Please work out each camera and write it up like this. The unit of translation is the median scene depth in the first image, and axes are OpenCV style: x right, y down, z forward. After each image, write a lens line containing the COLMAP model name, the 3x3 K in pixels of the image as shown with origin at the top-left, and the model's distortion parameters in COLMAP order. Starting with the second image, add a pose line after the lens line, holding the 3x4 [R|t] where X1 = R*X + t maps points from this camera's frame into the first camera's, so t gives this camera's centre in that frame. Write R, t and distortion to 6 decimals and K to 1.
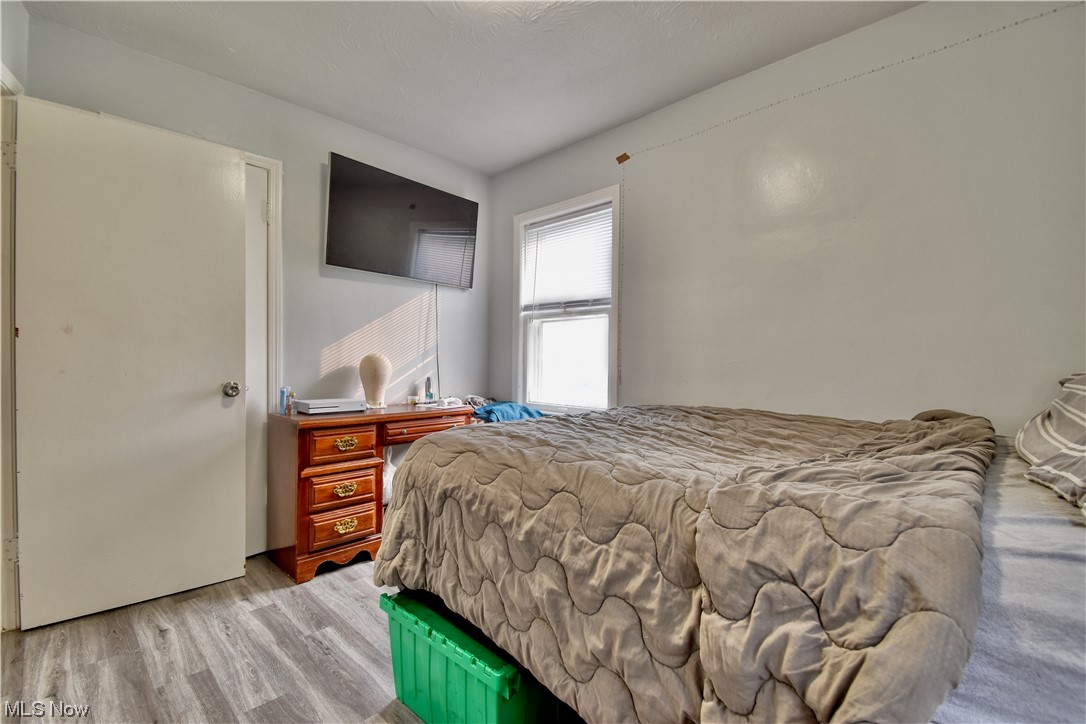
lens RADIAL K [[473.8, 0, 543.0], [0, 473.8, 362.0], [0, 0, 1]] dist [0.000544, -0.014747]
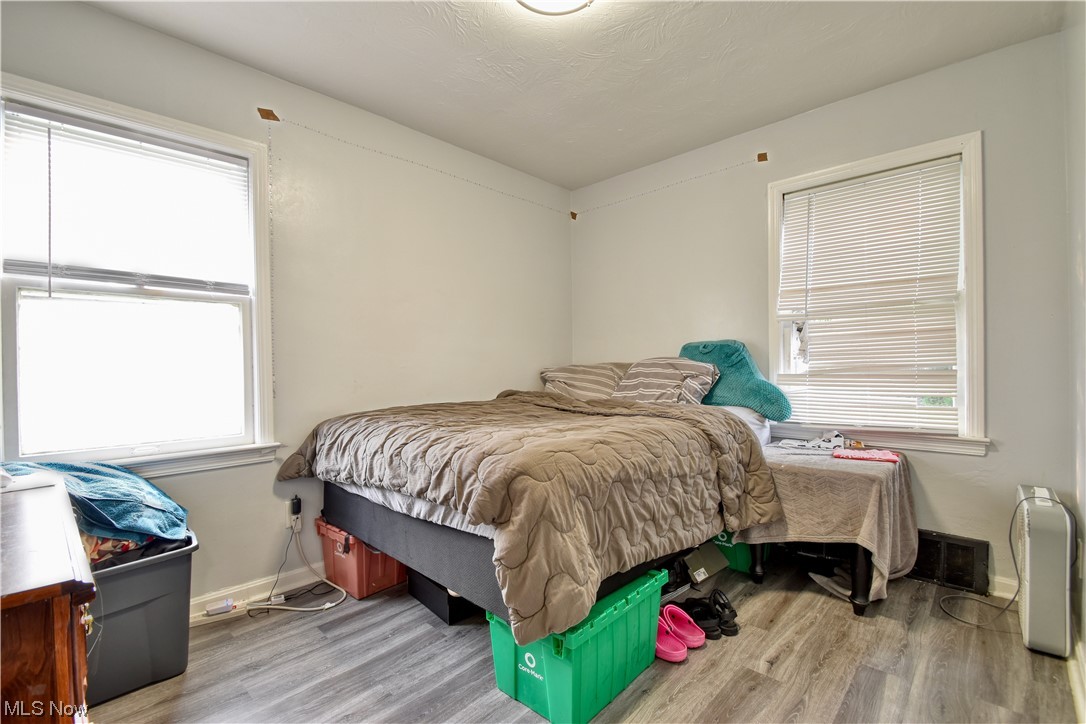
lens RADIAL K [[473.8, 0, 543.0], [0, 473.8, 362.0], [0, 0, 1]] dist [0.000544, -0.014747]
pose [[0.002589, -0.009658, 0.999950, -0.620869], [0.013255, 0.999866, 0.009623, -0.014063], [-0.999909, 0.013230, 0.002716, 0.531745]]
